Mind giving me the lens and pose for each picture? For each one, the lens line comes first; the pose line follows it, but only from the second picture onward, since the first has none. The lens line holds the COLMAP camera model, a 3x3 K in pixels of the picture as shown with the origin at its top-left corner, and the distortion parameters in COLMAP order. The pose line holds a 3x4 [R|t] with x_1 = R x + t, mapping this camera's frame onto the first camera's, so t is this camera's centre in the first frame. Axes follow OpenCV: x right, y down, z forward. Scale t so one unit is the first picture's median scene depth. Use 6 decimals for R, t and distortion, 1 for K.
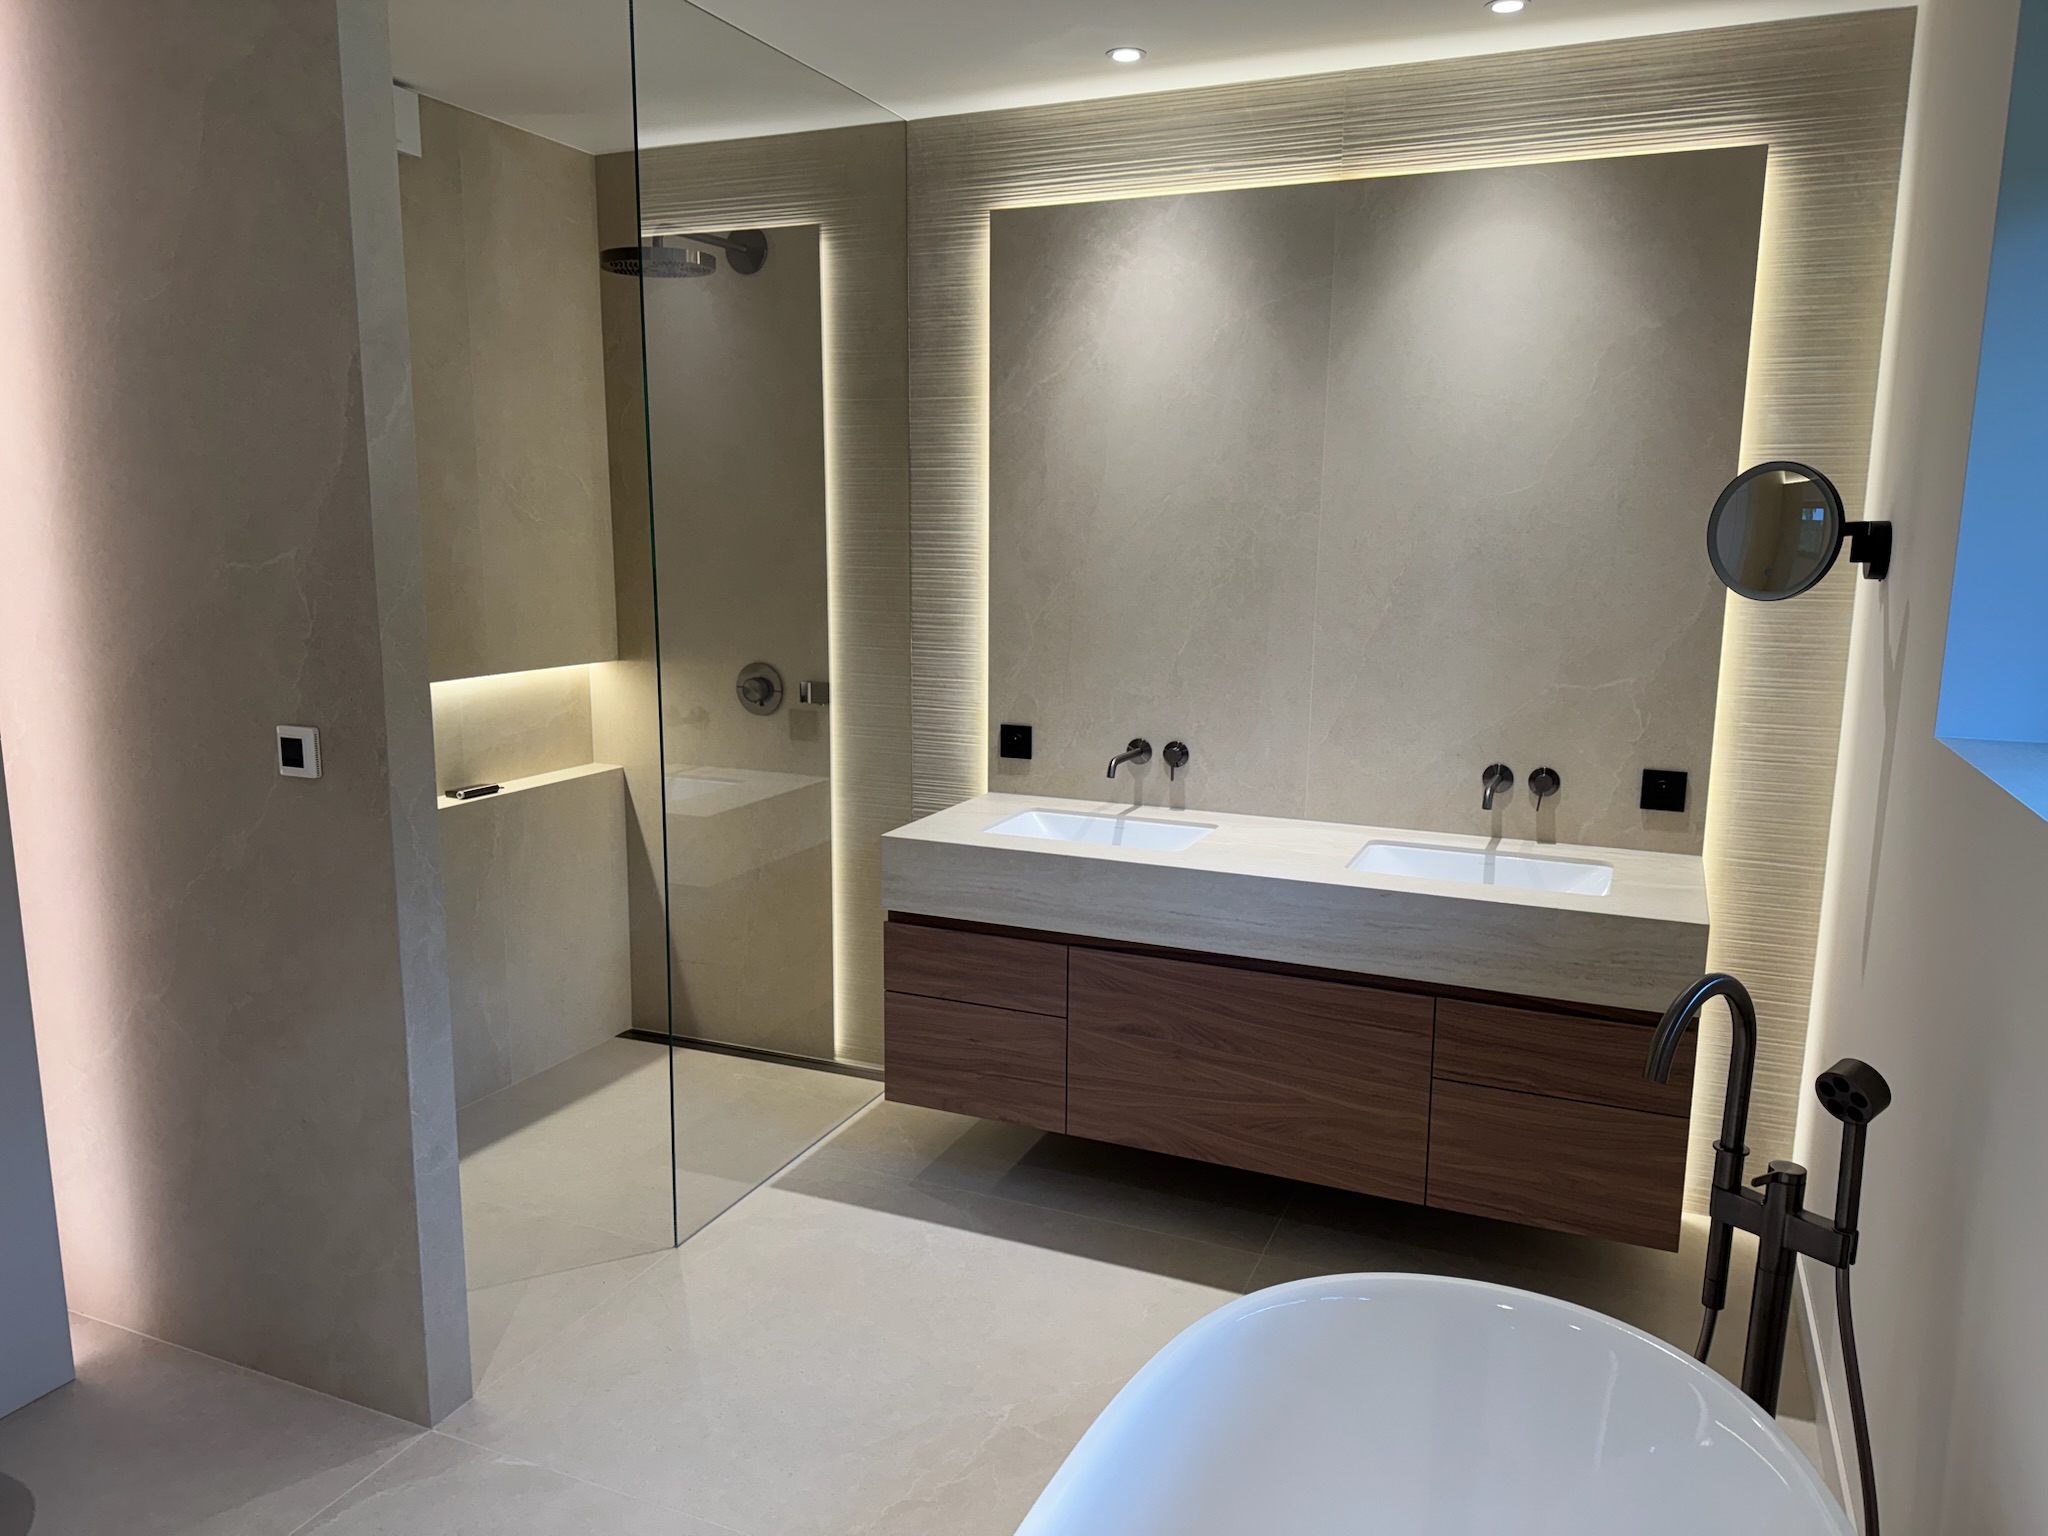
lens RADIAL K [[1429.1, 0, 1024.0], [0, 1429.1, 768.0], [0, 0, 1]] dist [0.000211, -0.001949]
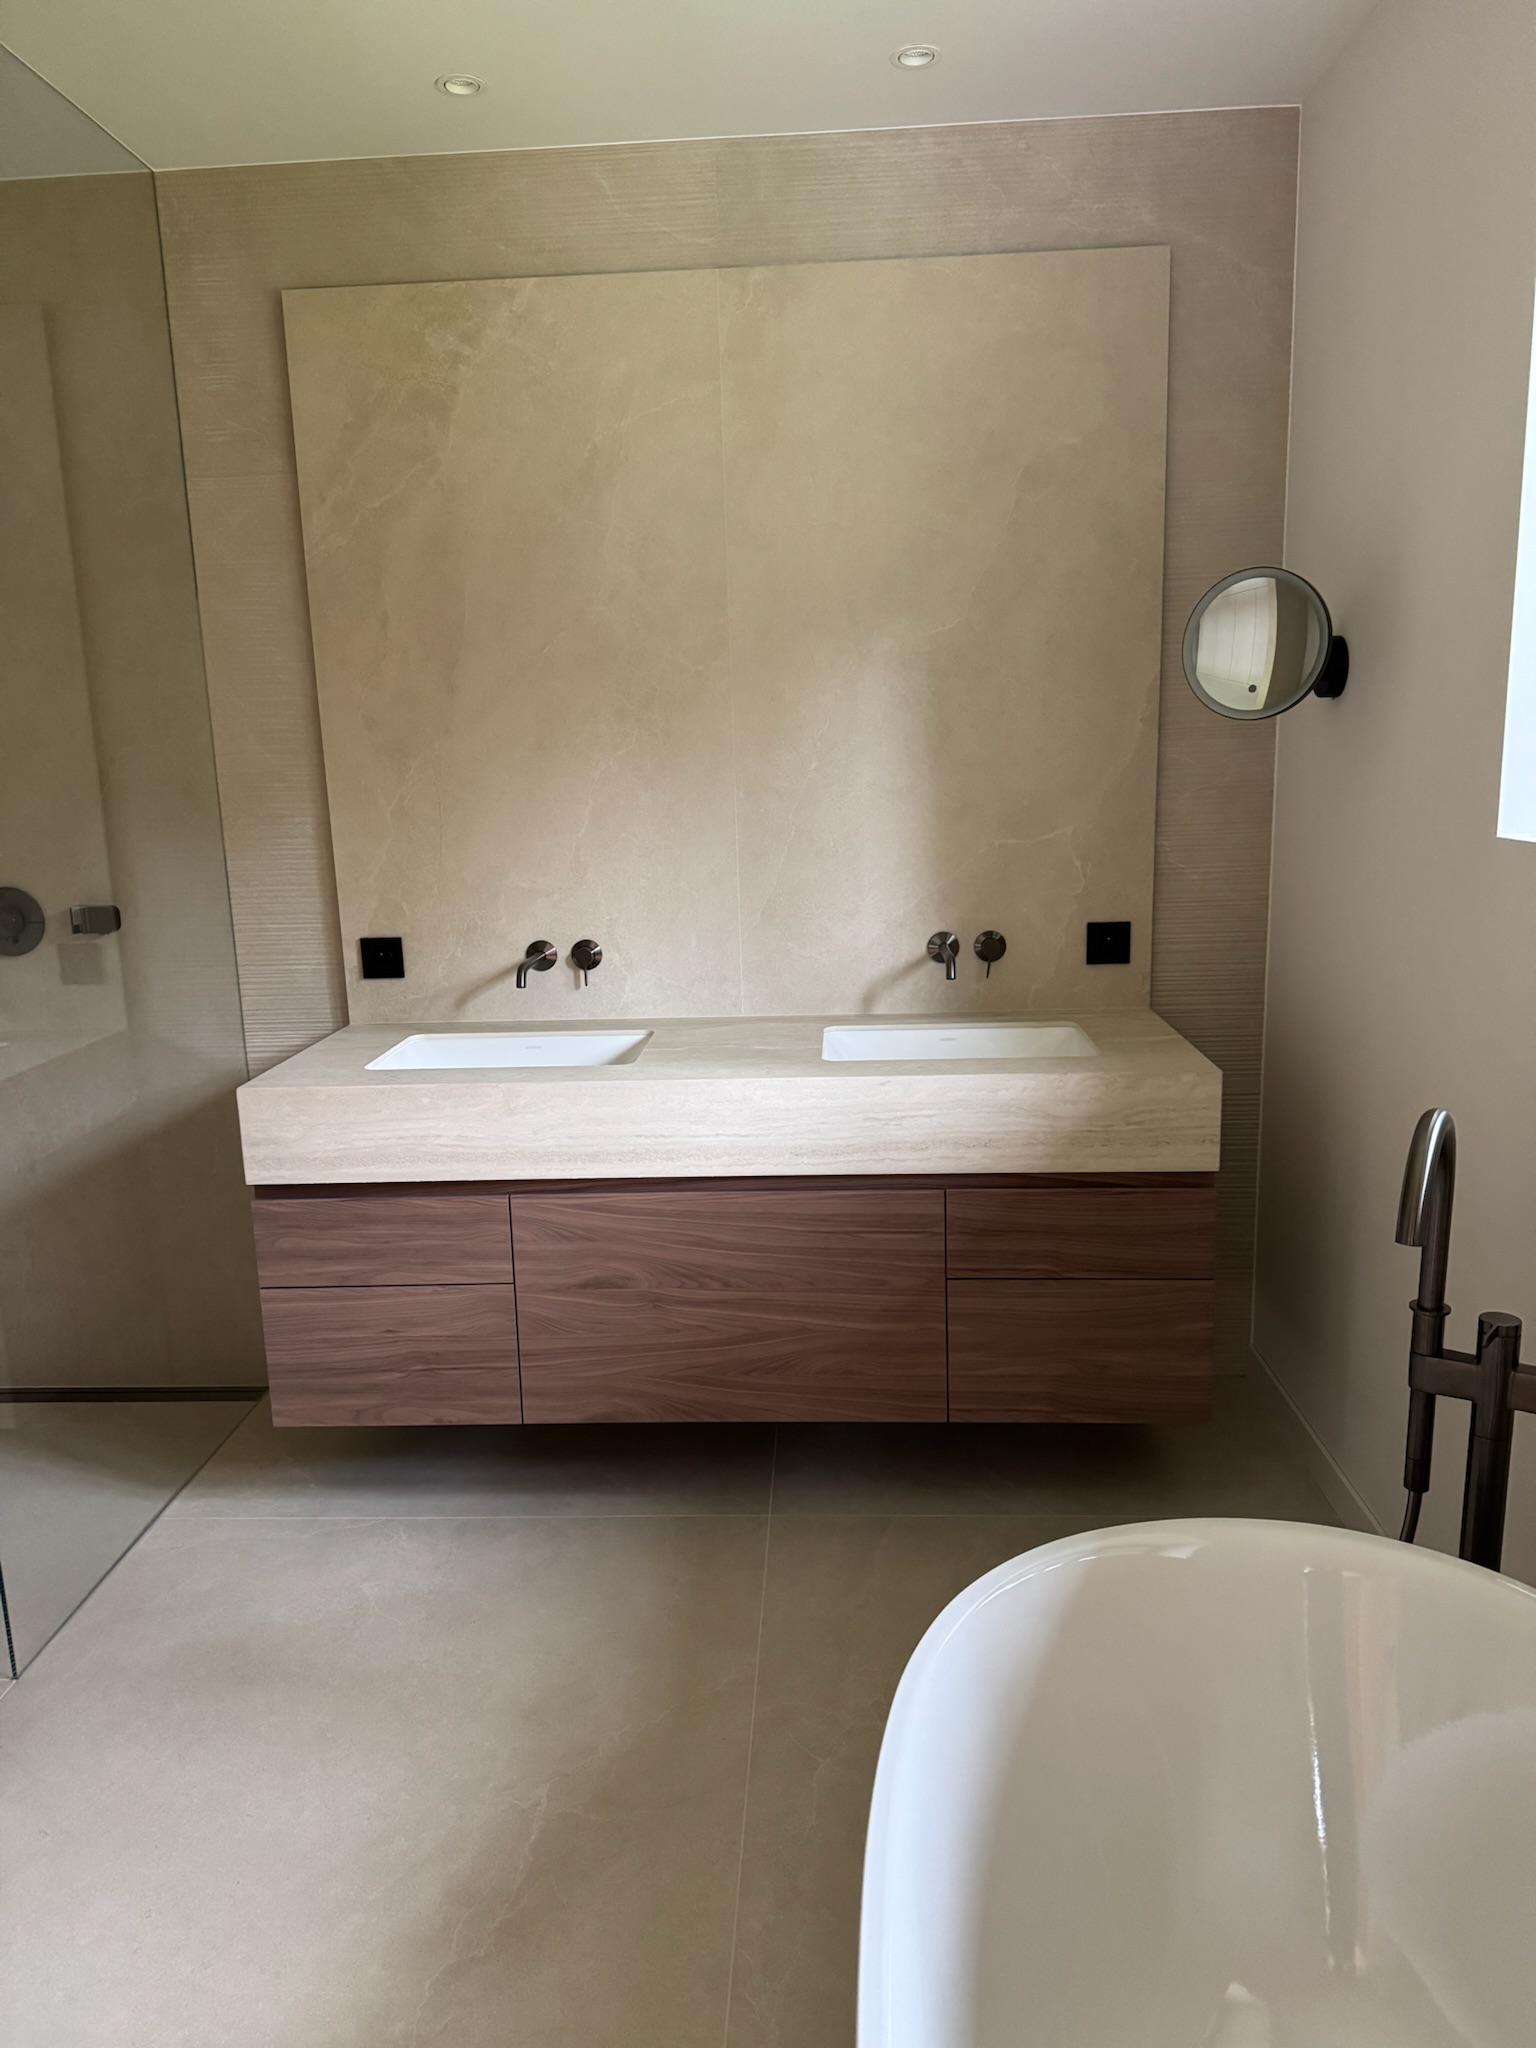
lens RADIAL K [[1405.6, 0, 768.0], [0, 1405.6, 1024.0], [0, 0, 1]] dist [0.057225, -0.000768]
pose [[0.928778, -0.105684, 0.355249, -0.110281], [0.098609, 0.994400, 0.038019, 0.011901], [-0.357278, -0.000280, 0.933998, 0.204021]]
